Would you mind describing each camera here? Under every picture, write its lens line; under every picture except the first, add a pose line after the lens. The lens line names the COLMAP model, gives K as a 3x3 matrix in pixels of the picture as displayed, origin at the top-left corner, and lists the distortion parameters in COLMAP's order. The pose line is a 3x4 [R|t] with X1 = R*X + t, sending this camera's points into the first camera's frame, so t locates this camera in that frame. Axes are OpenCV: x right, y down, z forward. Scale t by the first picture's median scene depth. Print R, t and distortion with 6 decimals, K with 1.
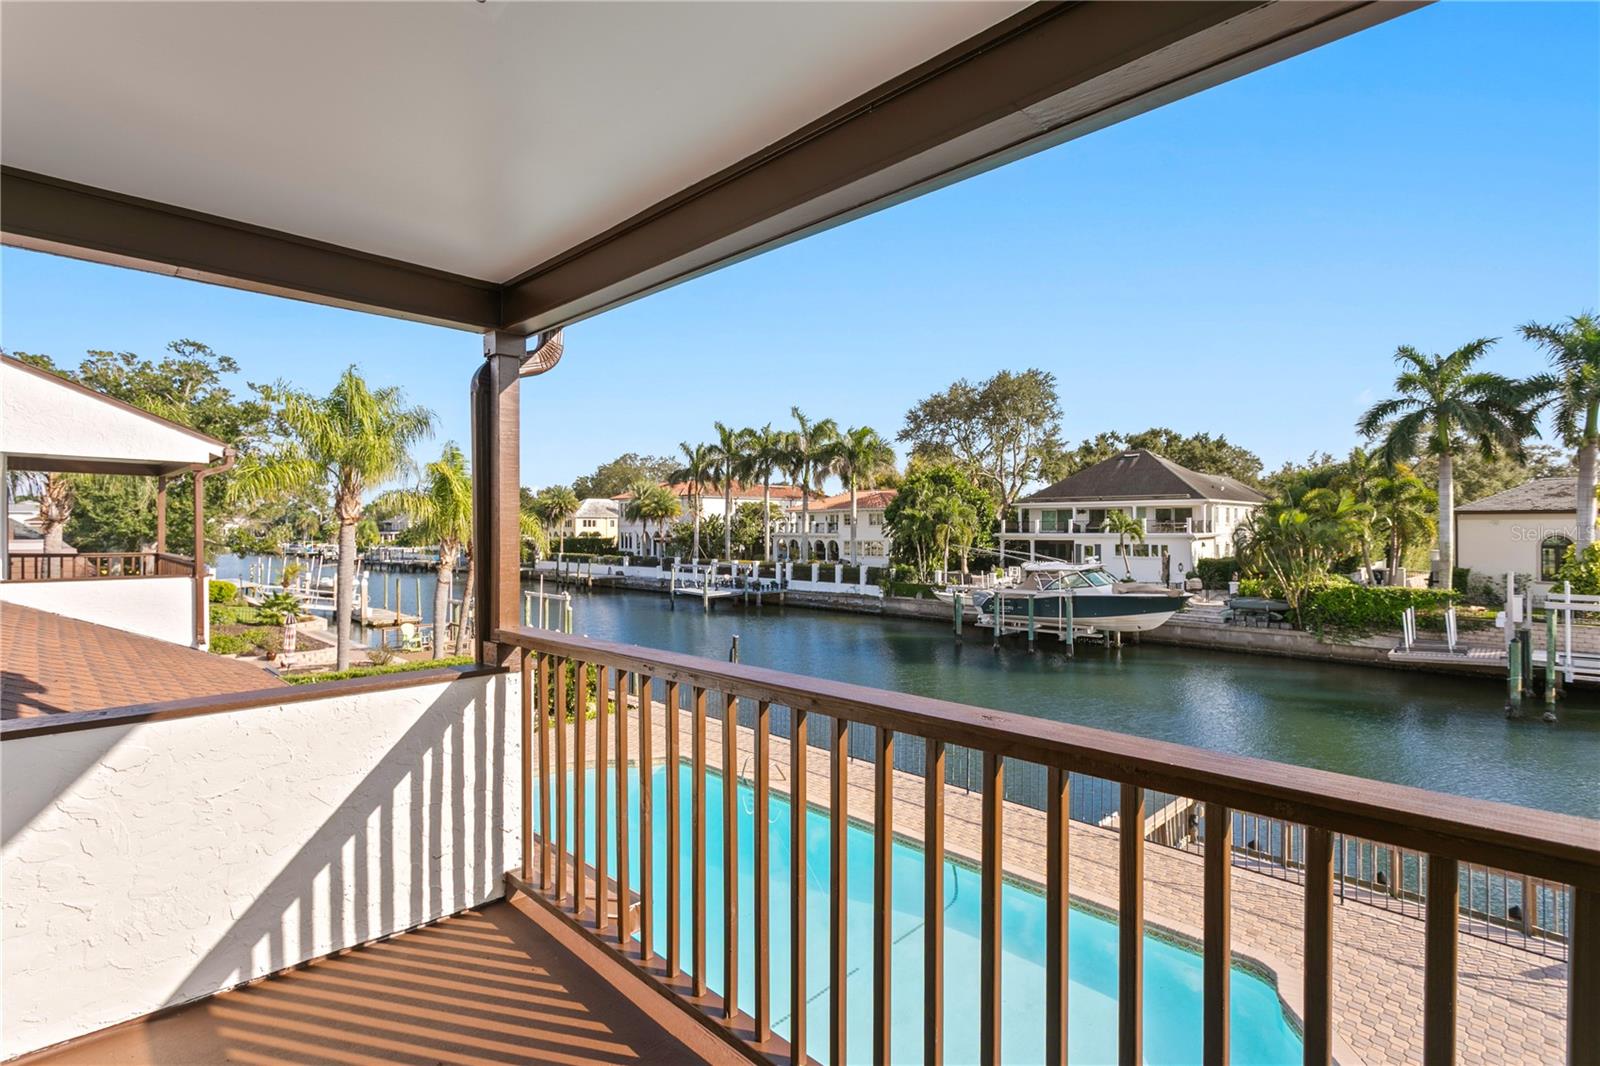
lens RADIAL K [[755.2, 0, 787.4], [0, 755.2, 528.9], [0, 0, 1]] dist [-0.000142, 0.001010]
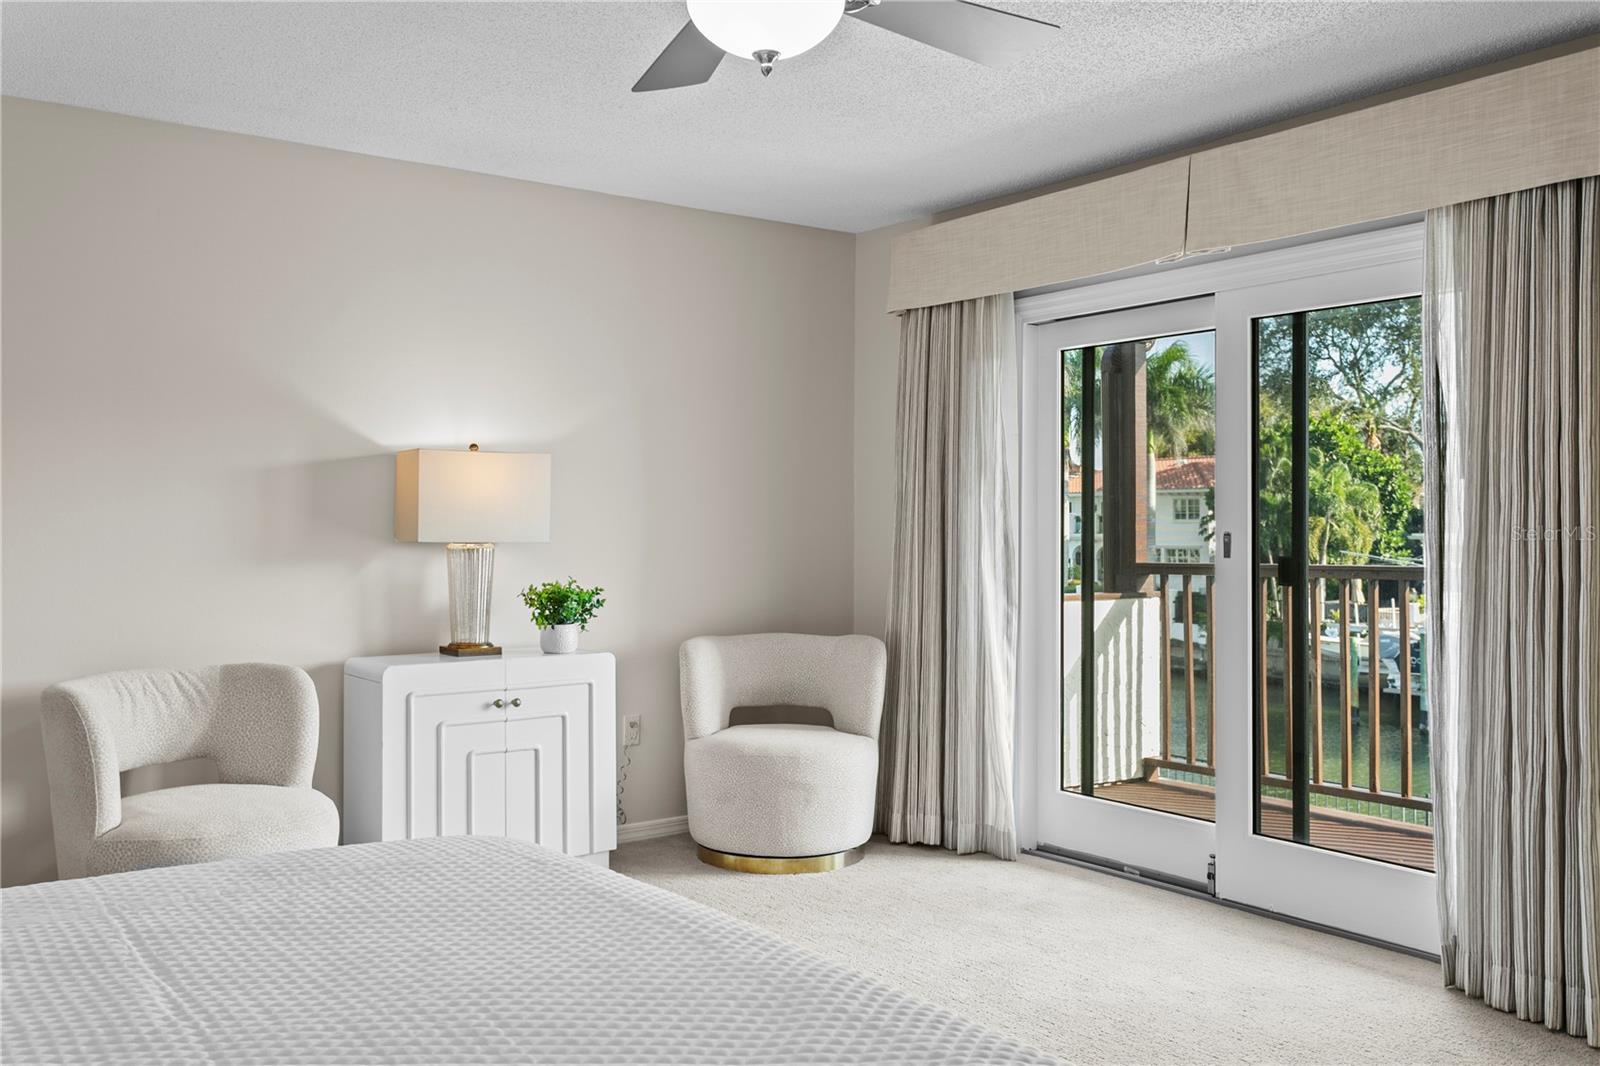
lens RADIAL K [[1399.0, 0, 796.9], [0, 1399.0, 527.7], [0, 0, 1]] dist [0.011705, 0.006079]
pose [[0.991581, 0.001090, -0.129480, -0.044473], [-0.001523, 0.999994, -0.003248, 0.005850], [0.129475, 0.003418, 0.991577, -0.094027]]
